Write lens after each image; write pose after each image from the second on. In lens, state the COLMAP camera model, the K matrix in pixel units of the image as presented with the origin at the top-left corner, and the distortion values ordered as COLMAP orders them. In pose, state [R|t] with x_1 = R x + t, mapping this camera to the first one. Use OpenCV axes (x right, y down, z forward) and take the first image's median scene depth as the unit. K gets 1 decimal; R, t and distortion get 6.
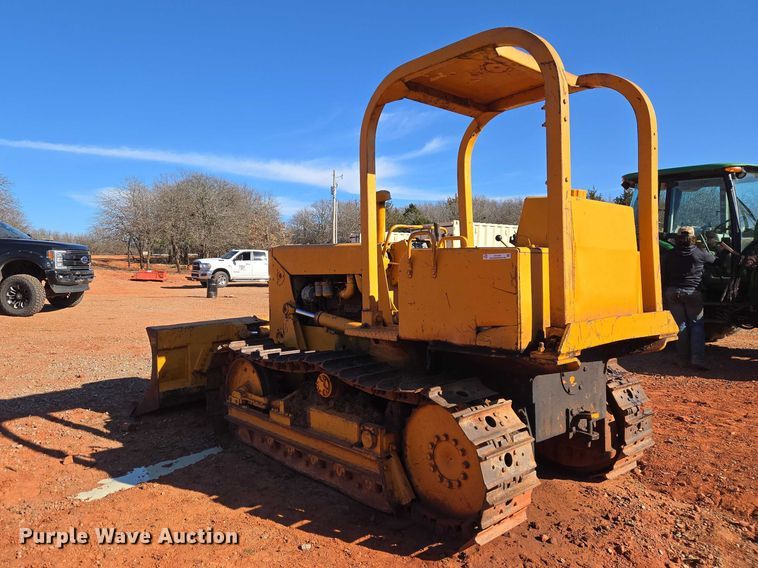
lens RADIAL K [[536.3, 0, 352.6], [0, 536.3, 272.6], [0, 0, 1]] dist [0.065754, -0.064737]
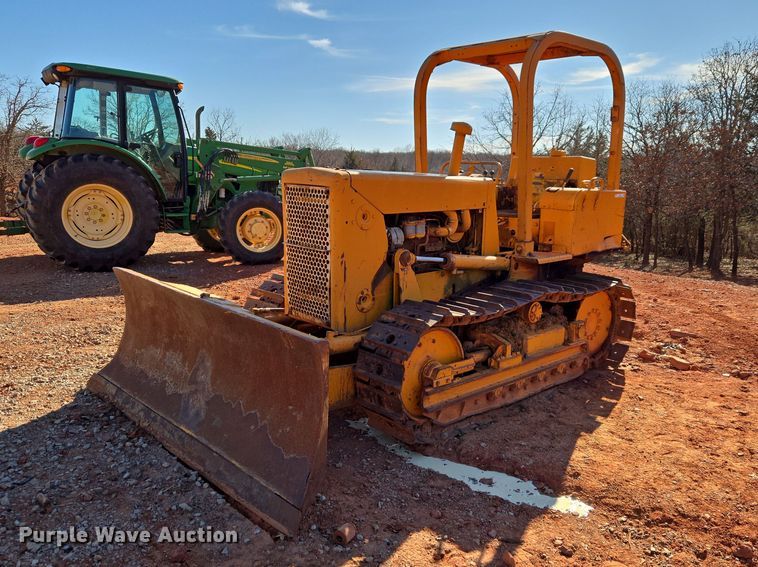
lens RADIAL K [[638.0, 0, 400.3], [0, 638.0, 300.3], [0, 0, 1]] dist [0.105819, -0.143103]
pose [[-0.054344, -0.194586, 0.979379, -1.218813], [-0.016498, 0.980869, 0.193967, -0.061936], [-0.998386, -0.005617, -0.056515, 1.239402]]
